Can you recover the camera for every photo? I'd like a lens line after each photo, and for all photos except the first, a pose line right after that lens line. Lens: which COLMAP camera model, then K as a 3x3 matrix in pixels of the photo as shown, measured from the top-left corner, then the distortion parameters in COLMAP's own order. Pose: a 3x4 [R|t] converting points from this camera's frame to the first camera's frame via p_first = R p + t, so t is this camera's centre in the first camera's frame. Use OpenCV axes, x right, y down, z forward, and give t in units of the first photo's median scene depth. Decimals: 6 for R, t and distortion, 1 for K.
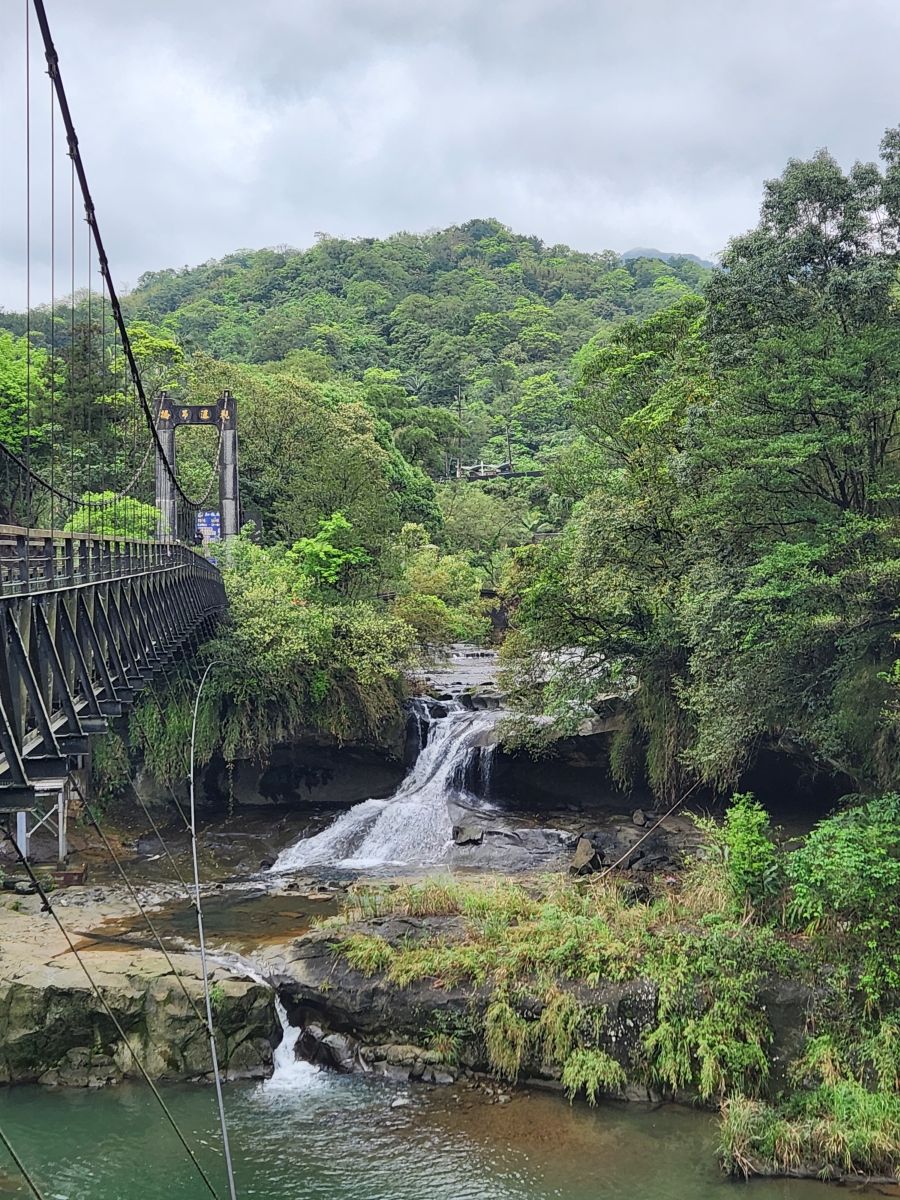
lens RADIAL K [[816.8, 0, 450.3], [0, 816.8, 615.8], [0, 0, 1]] dist [0.009312, 0.001507]
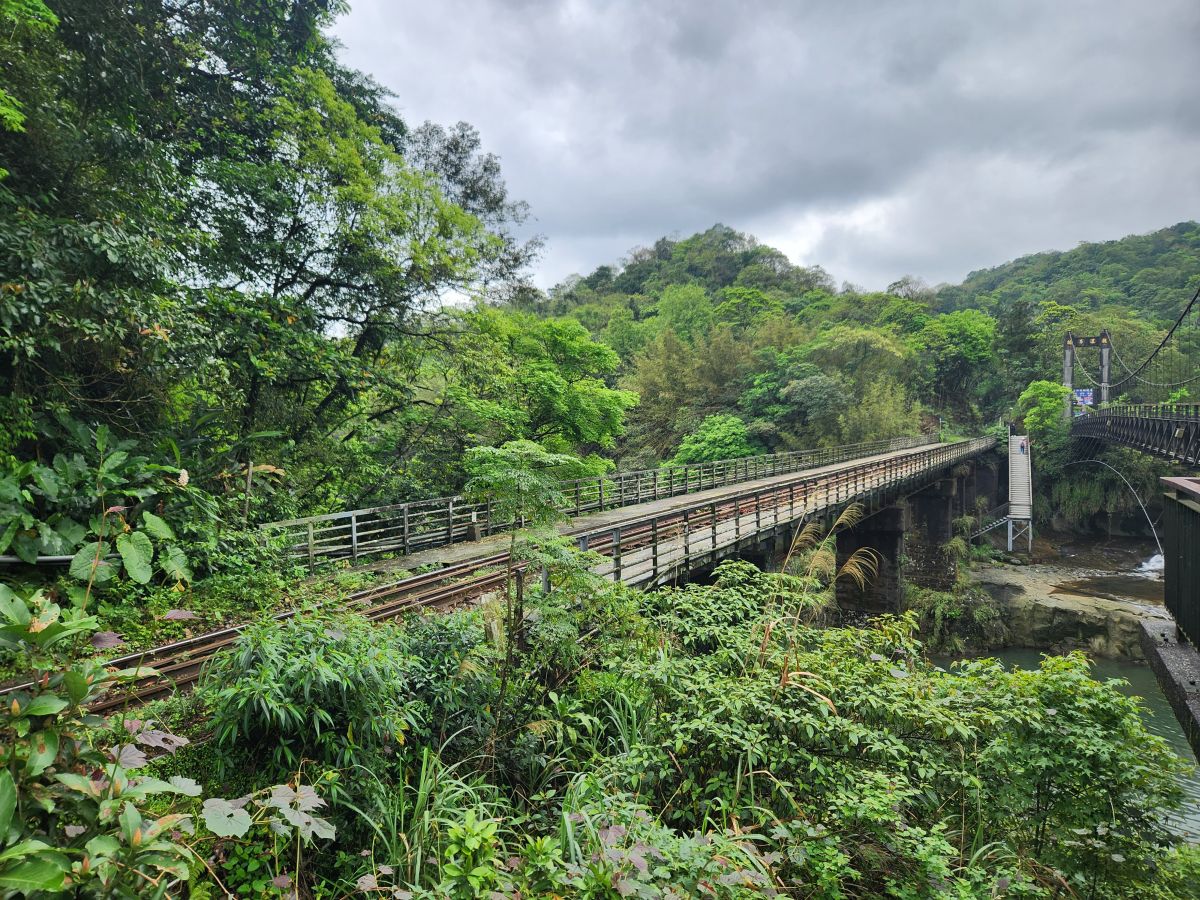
lens RADIAL K [[469.4, 0, 600.0], [0, 469.4, 450.0], [0, 0, 1]] dist [-0.000250, -0.000287]
pose [[0.939180, 0.027170, -0.342349, -0.837959], [-0.025460, 0.999631, 0.009489, 0.034937], [0.342480, -0.000195, 0.939525, -0.411594]]
